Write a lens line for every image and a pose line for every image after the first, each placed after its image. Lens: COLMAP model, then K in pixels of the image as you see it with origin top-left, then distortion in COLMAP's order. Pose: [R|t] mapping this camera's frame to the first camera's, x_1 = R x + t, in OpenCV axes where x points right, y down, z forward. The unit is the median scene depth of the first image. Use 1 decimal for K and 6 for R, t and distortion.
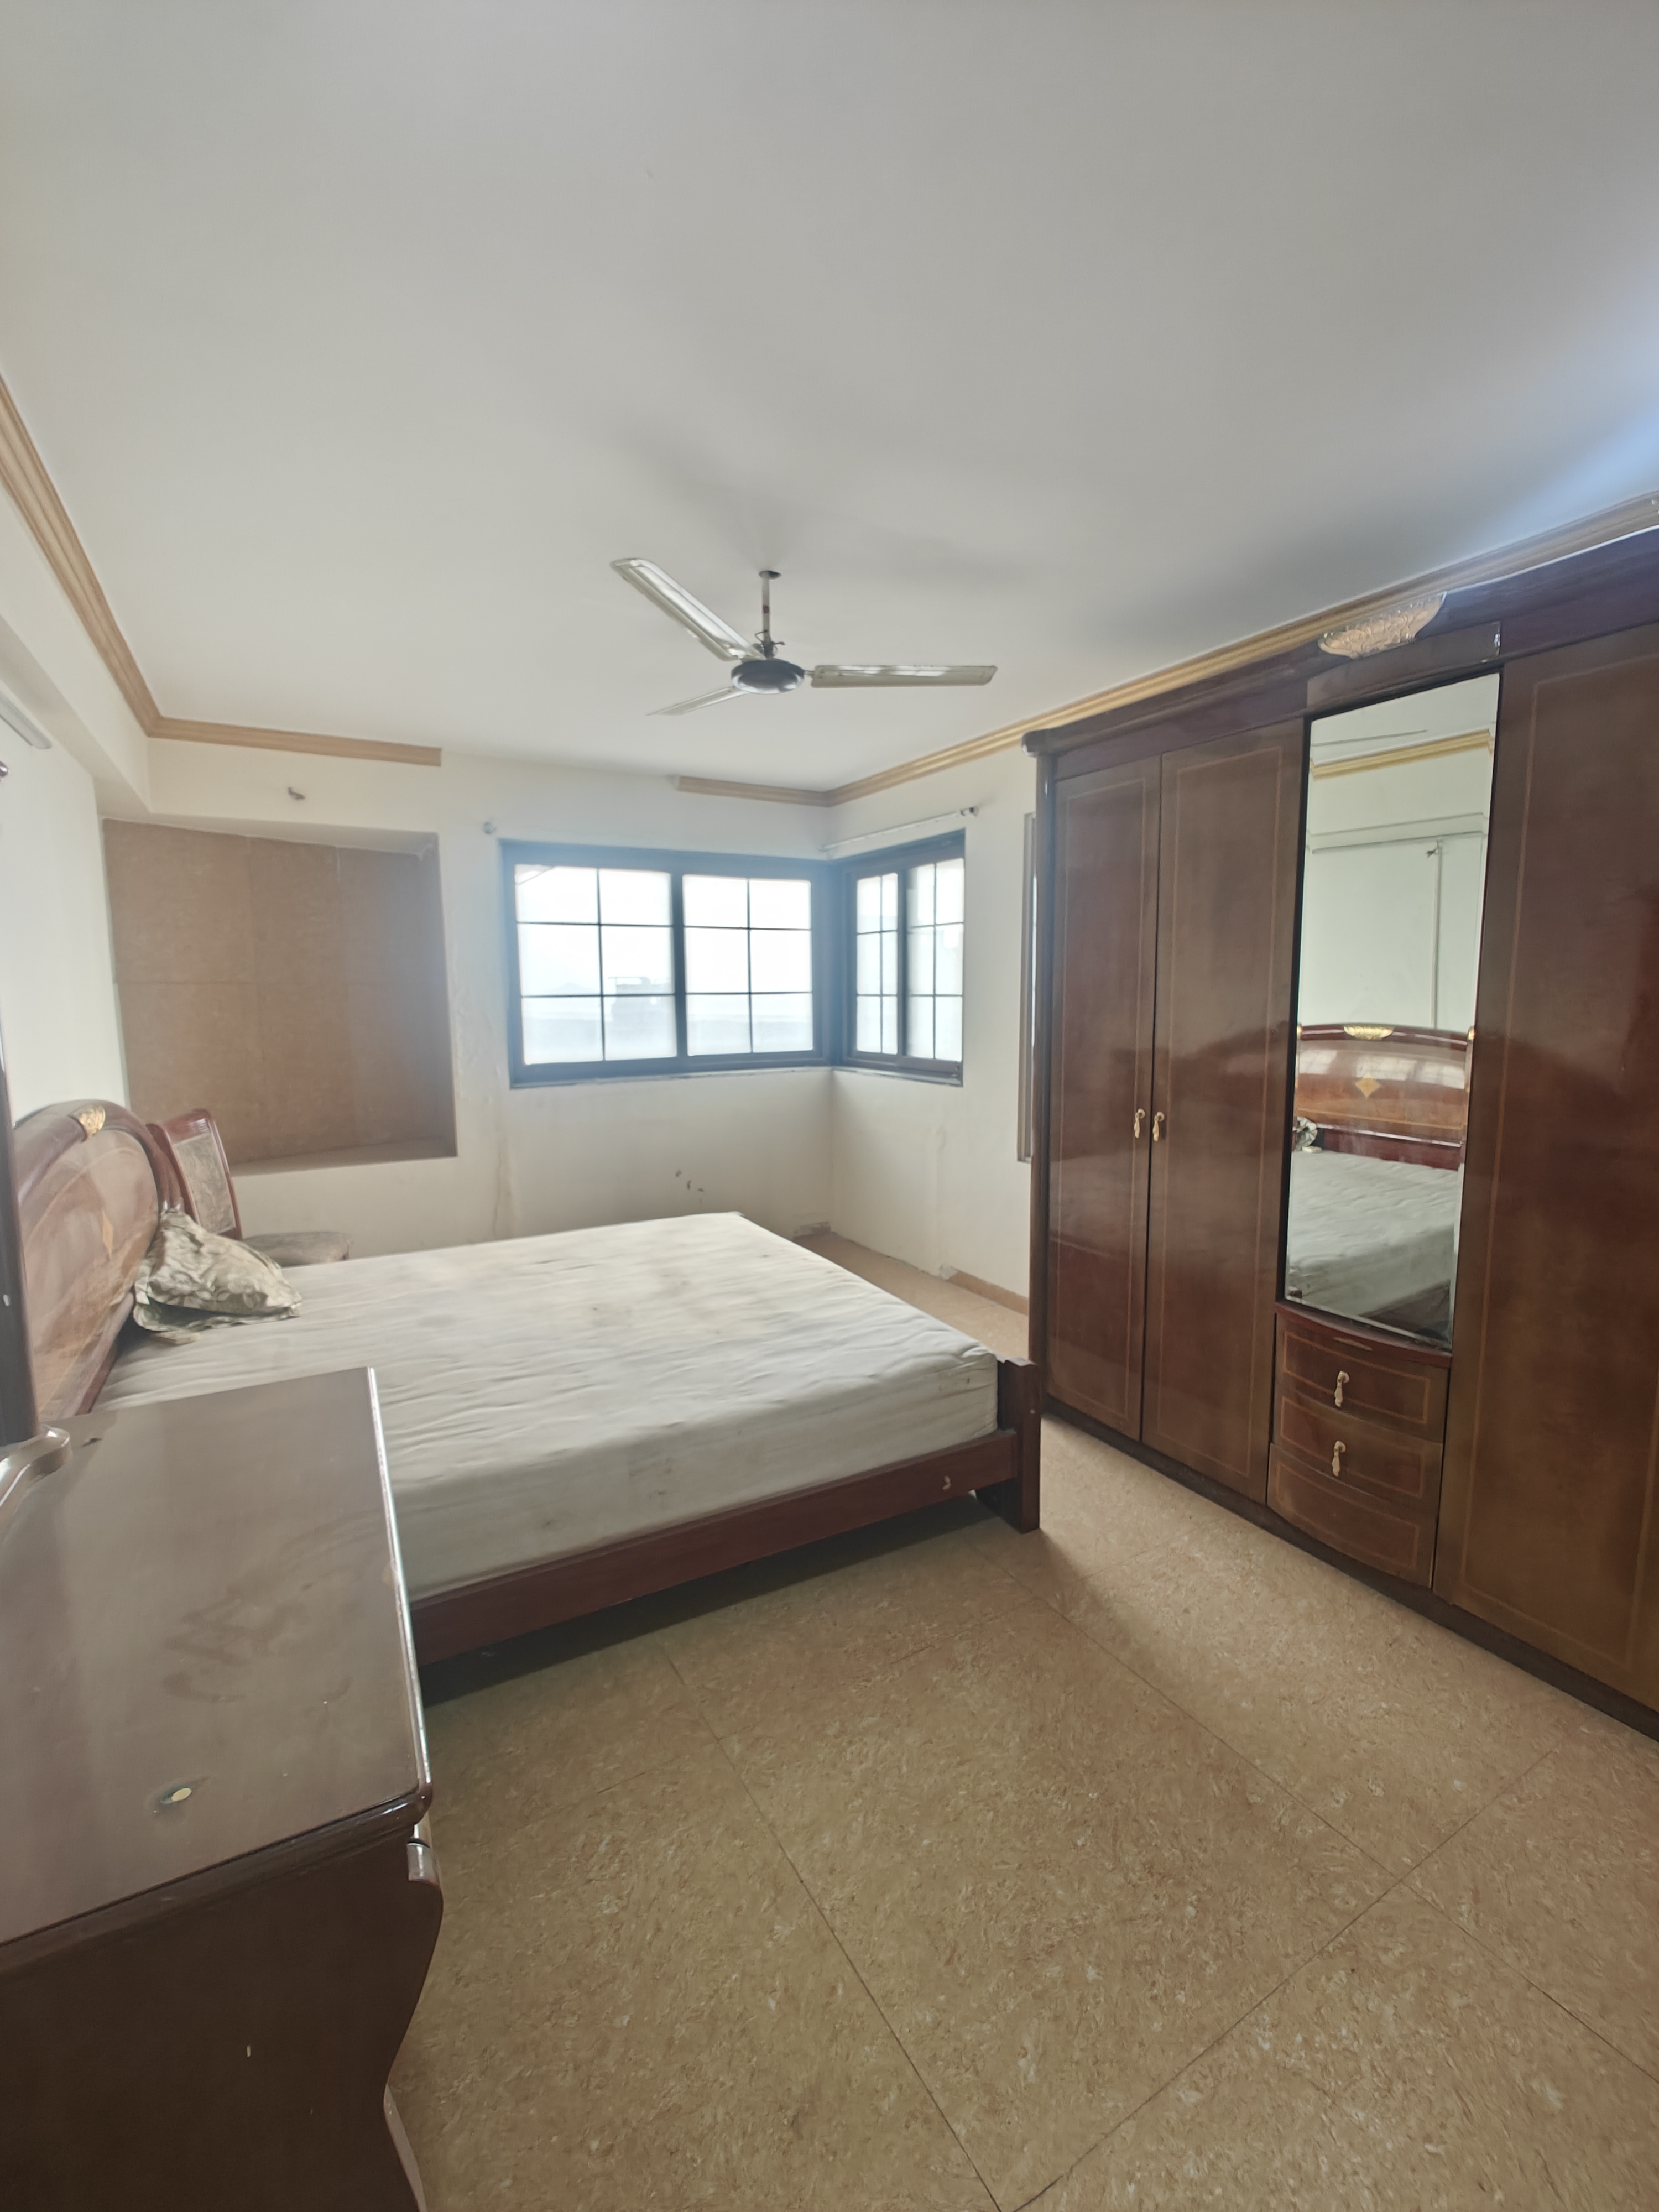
lens RADIAL K [[928.2, 0, 822.8], [0, 928.2, 1102.7], [0, 0, 1]] dist [-0.002988, 0.000982]
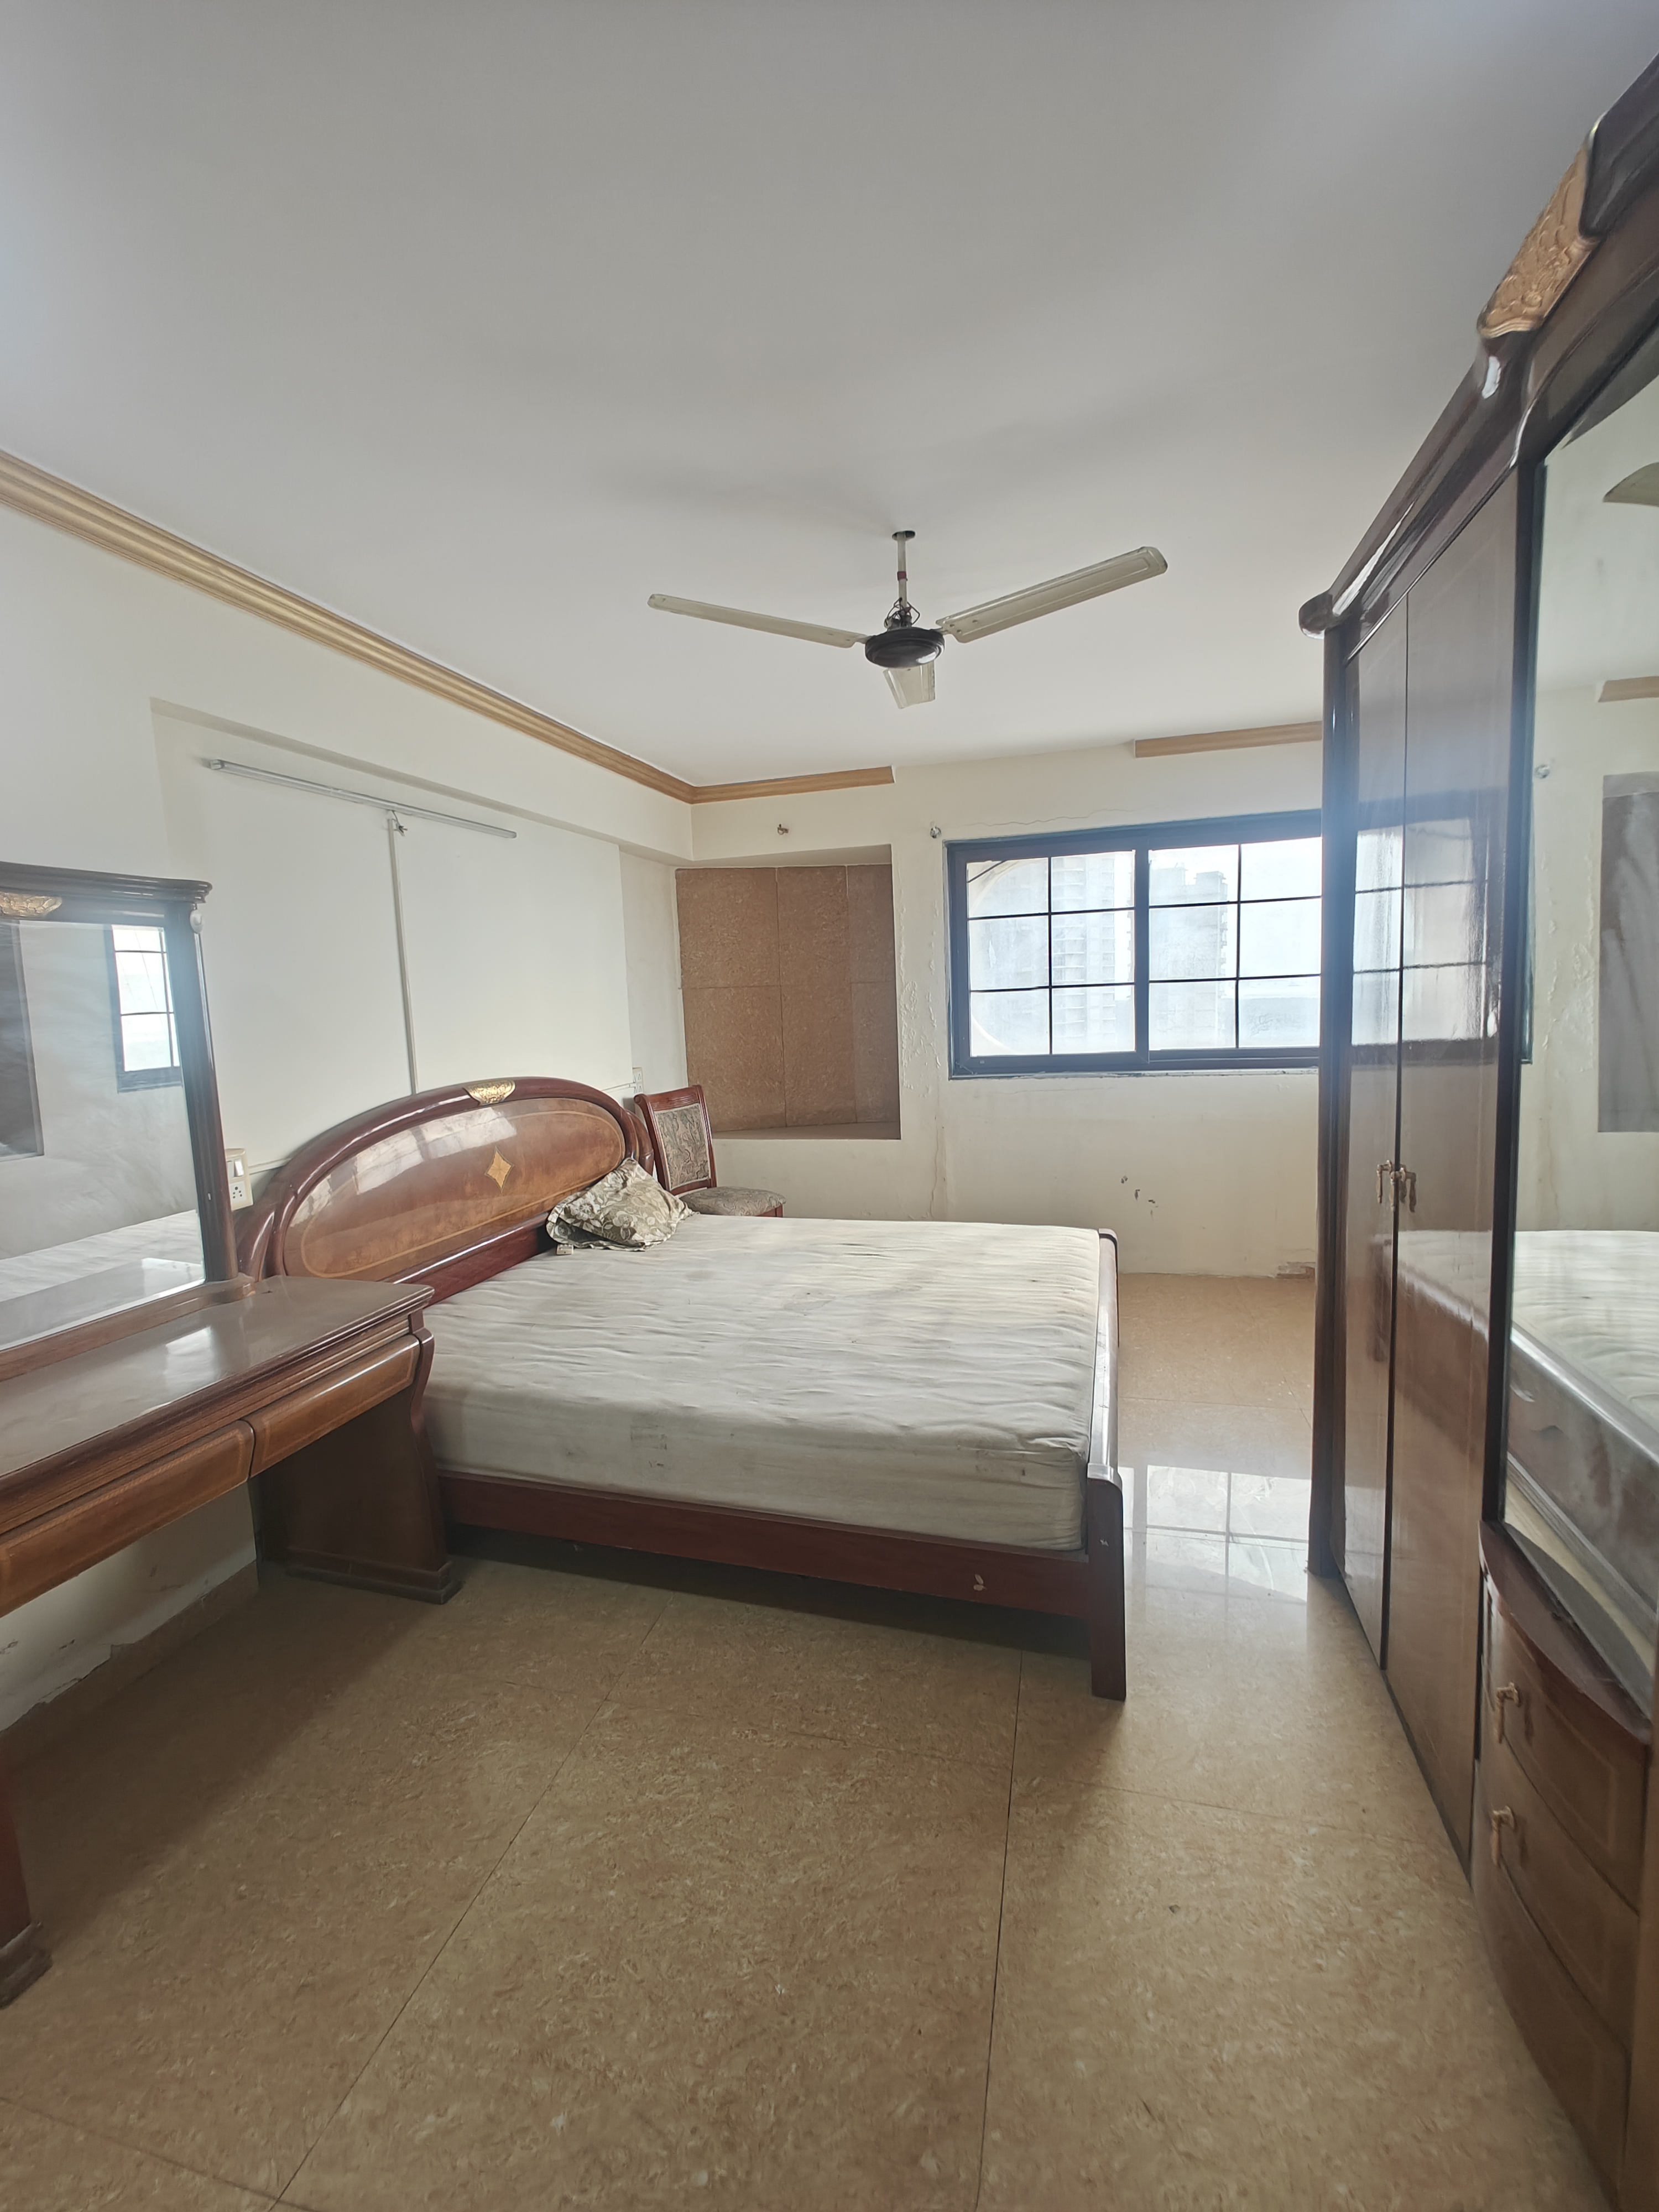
lens RADIAL K [[928.2, 0, 844.3], [0, 928.2, 1105.0], [0, 0, 1]] dist [-0.002988, 0.000982]
pose [[0.709886, 0.064513, -0.701355, 0.607944], [-0.049959, 0.997900, 0.041223, -0.045410], [0.702542, 0.005776, 0.711619, 0.325442]]
